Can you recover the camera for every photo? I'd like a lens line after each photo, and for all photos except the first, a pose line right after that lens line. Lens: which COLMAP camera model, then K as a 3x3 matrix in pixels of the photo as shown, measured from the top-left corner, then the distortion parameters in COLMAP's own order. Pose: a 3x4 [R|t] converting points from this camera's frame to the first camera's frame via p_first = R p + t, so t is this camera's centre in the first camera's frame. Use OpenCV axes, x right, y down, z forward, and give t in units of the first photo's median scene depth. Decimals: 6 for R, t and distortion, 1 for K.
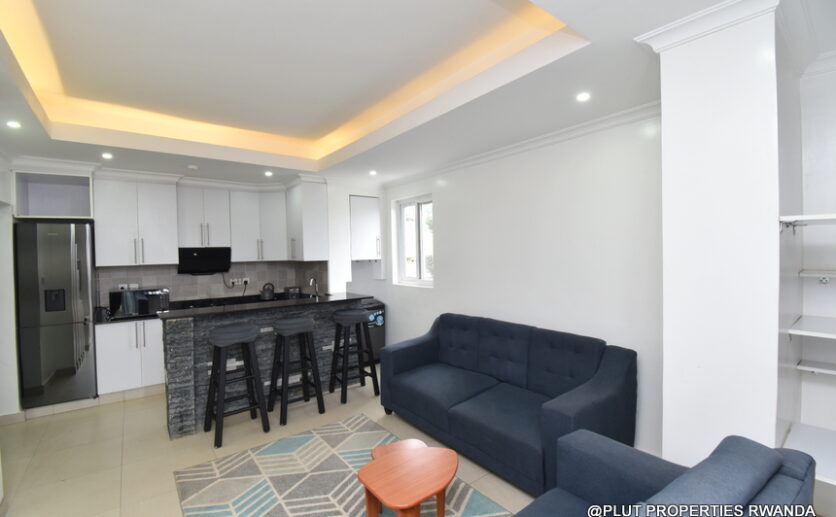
lens RADIAL K [[368.4, 0, 413.3], [0, 368.4, 259.4], [0, 0, 1]] dist [-0.005107, -0.004929]
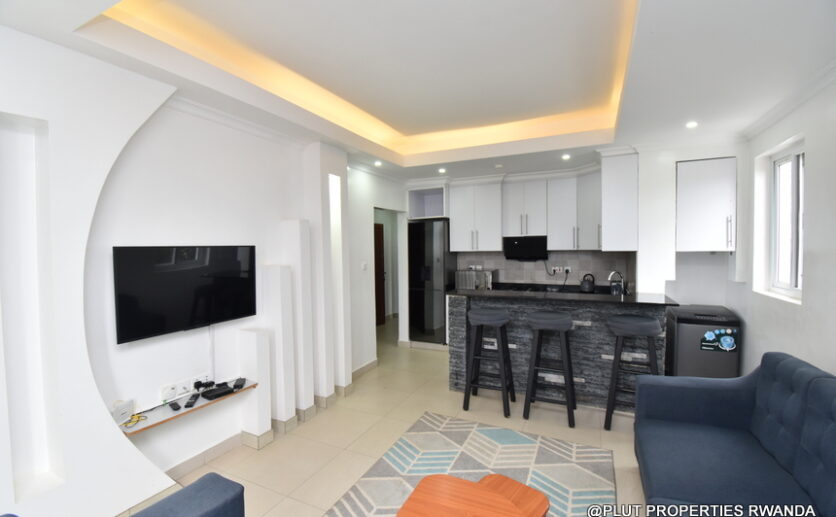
lens RADIAL K [[368.4, 0, 405.5], [0, 368.4, 252.8], [0, 0, 1]] dist [-0.005107, -0.004929]
pose [[0.432484, 0.027528, -0.901221, 0.282837], [-0.011138, 0.999621, 0.025188, -0.007510], [0.901573, -0.000855, 0.432627, 0.222753]]
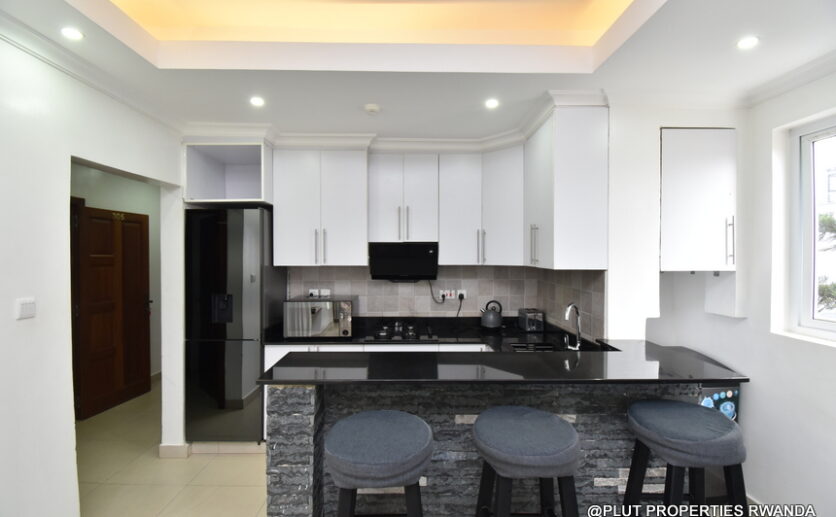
lens RADIAL K [[368.4, 0, 421.9], [0, 368.4, 257.3], [0, 0, 1]] dist [-0.005107, -0.004929]
pose [[0.812154, 0.024257, -0.582939, -0.156672], [-0.027946, 0.999606, 0.002661, -0.008136], [0.582774, 0.014130, 0.812512, 0.504682]]
